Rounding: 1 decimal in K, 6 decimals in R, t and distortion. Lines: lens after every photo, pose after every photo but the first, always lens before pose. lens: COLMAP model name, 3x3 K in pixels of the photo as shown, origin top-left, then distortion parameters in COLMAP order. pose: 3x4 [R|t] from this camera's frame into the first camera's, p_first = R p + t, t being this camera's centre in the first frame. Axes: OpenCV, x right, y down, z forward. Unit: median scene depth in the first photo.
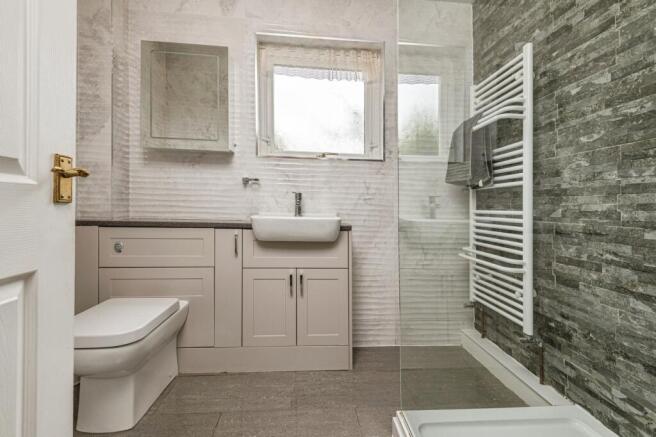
lens RADIAL K [[300.8, 0, 328.2], [0, 300.8, 214.5], [0, 0, 1]] dist [-0.000587, -0.002227]
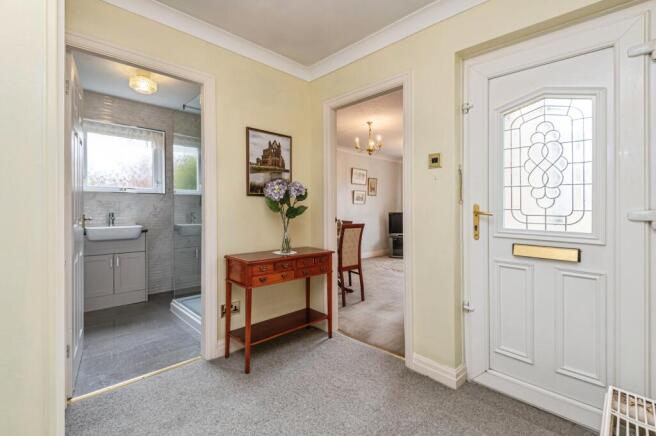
lens RADIAL K [[300.8, 0, 329.2], [0, 300.8, 207.4], [0, 0, 1]] dist [-0.000587, -0.002227]
pose [[0.761235, -0.002107, 0.648473, -0.254916], [0.005372, 0.999981, -0.003056, -0.083452], [-0.648454, 0.005810, 0.761232, -1.109695]]
